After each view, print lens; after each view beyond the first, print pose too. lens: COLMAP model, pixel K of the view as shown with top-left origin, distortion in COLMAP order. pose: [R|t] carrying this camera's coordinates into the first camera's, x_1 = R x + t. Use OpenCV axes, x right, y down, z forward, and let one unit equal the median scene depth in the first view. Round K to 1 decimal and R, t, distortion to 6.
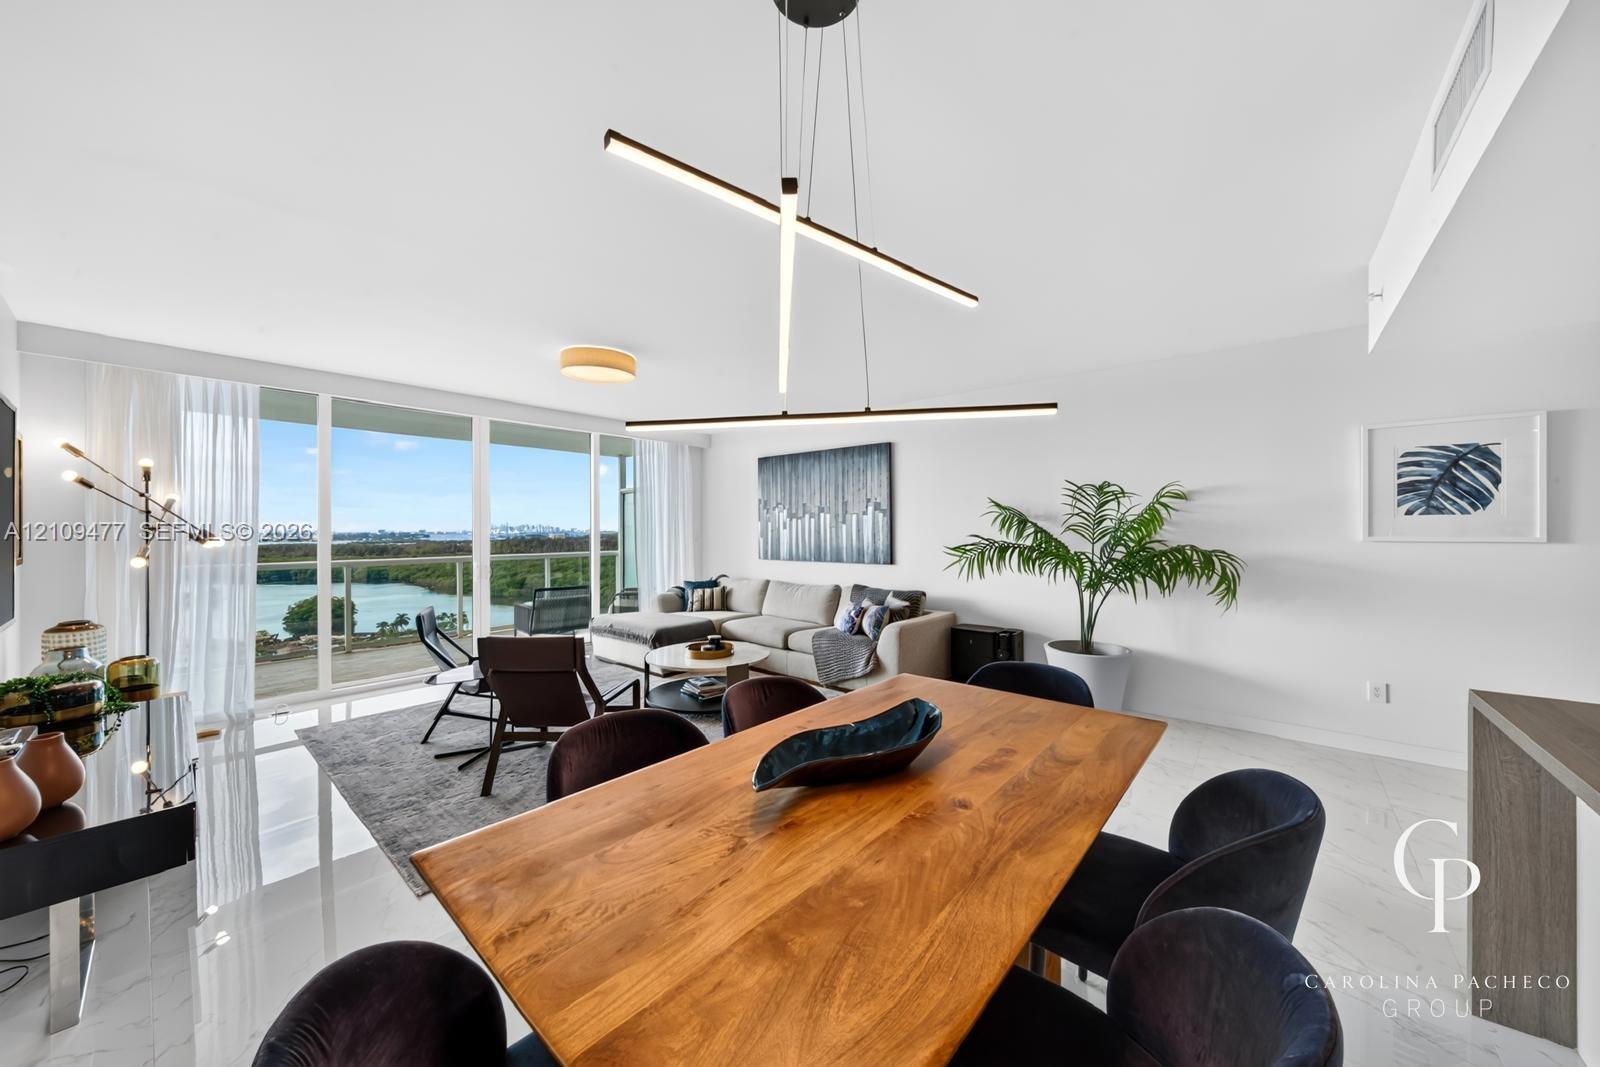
lens RADIAL K [[558.6, 0, 798.0], [0, 558.6, 526.9], [0, 0, 1]] dist [-0.000179, -0.000226]
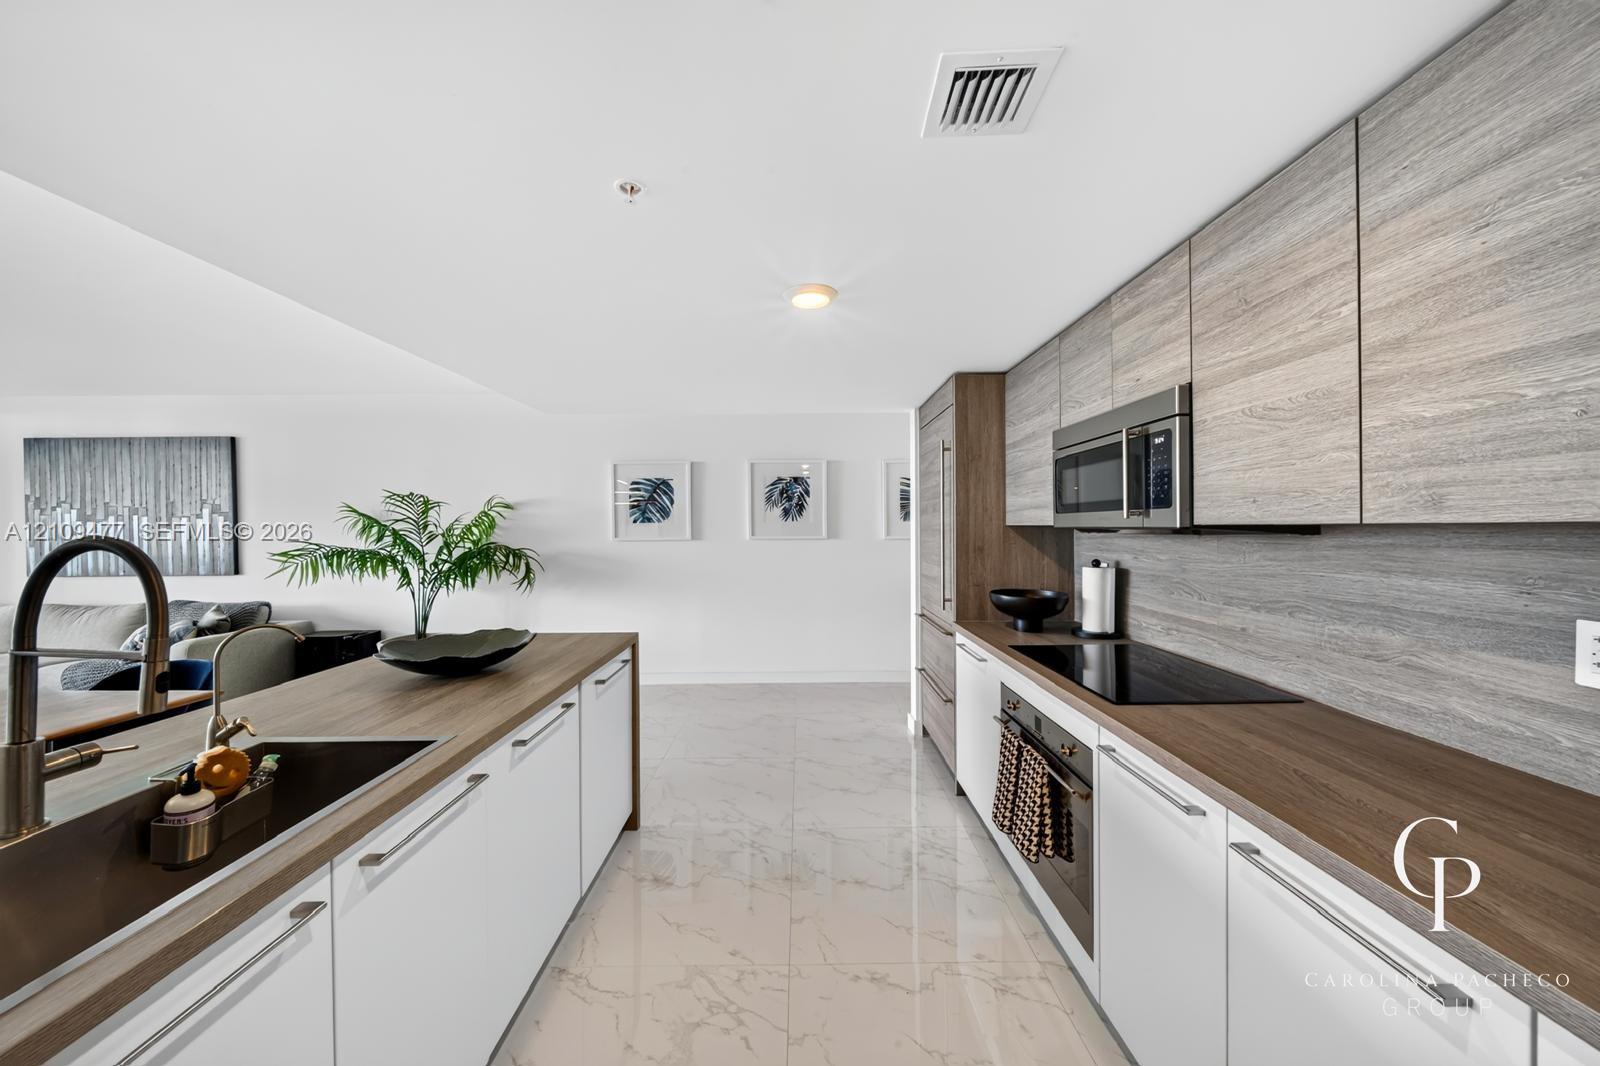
lens RADIAL K [[562.2, 0, 809.2], [0, 562.2, 528.9], [0, 0, 1]] dist [-0.000754, -0.000529]
pose [[0.757276, -0.003711, 0.653085, 0.312883], [0.003286, 0.999993, 0.001872, -0.004825], [-0.653087, 0.000728, 0.757282, -0.307775]]
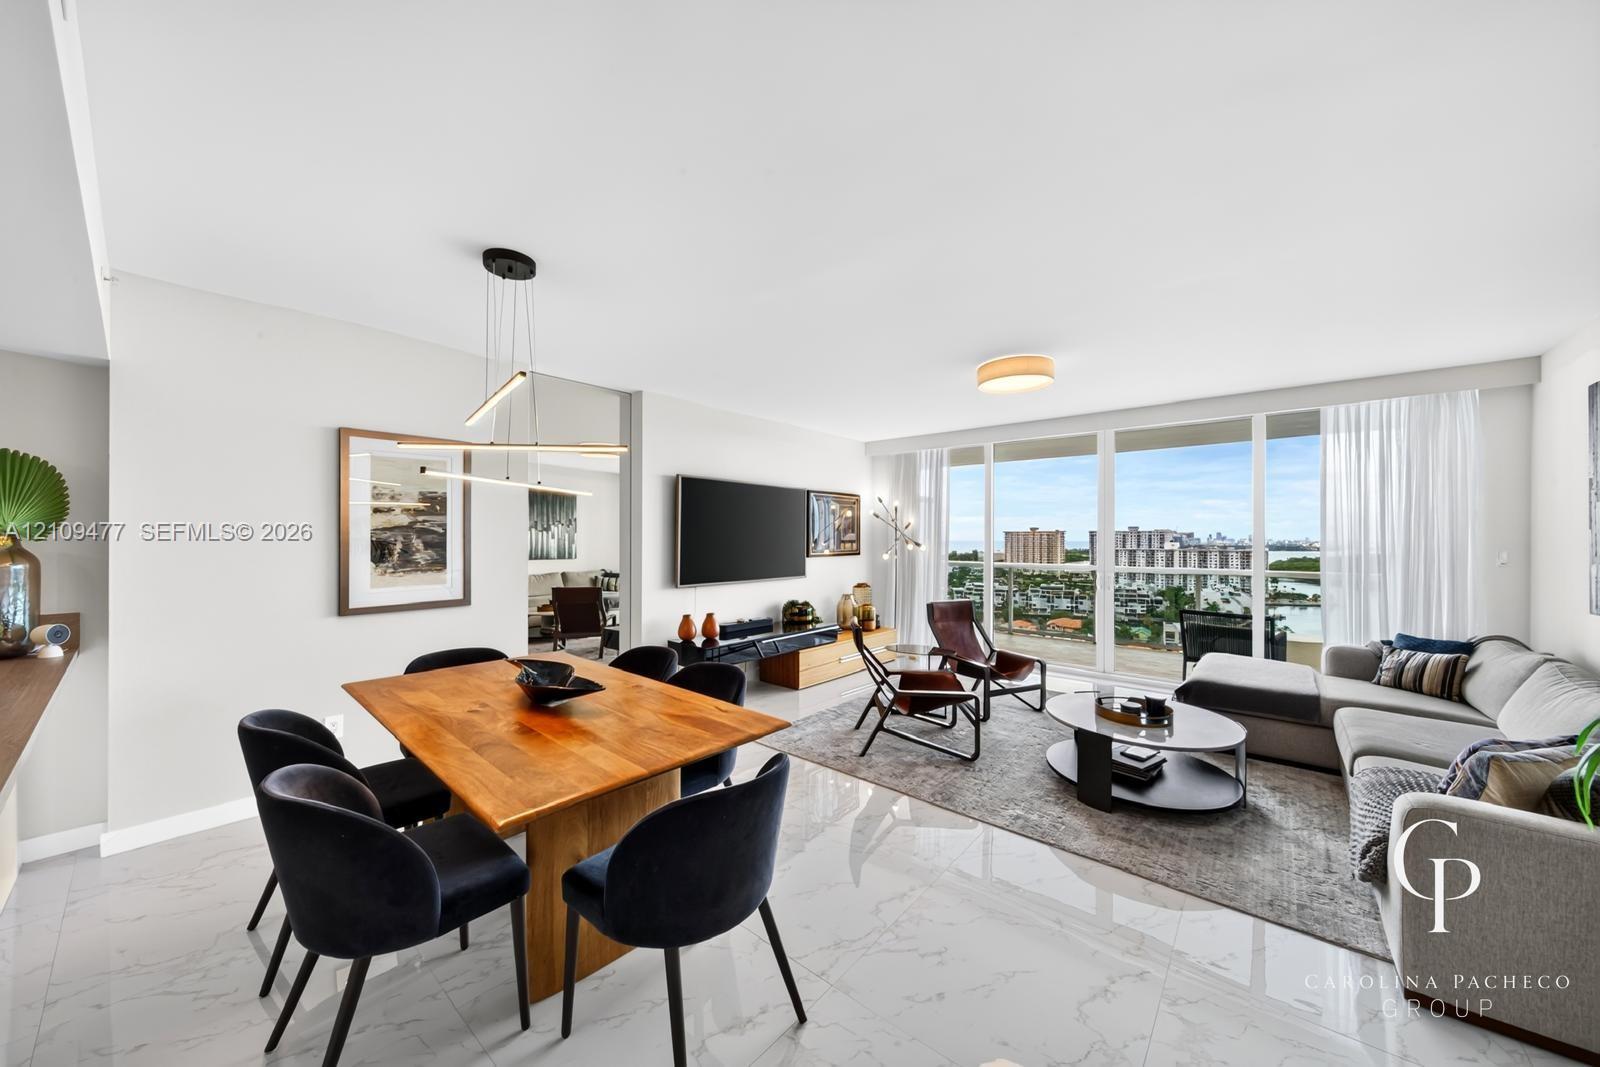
lens RADIAL K [[554.0, 0, 804.2], [0, 554.0, 536.0], [0, 0, 1]] dist [-0.001304, -0.000183]
pose [[-0.000157, 0.001614, -0.999999, 0.507226], [-0.000377, 0.999999, 0.001614, -0.006200], [1.000000, 0.000377, -0.000156, 0.517037]]
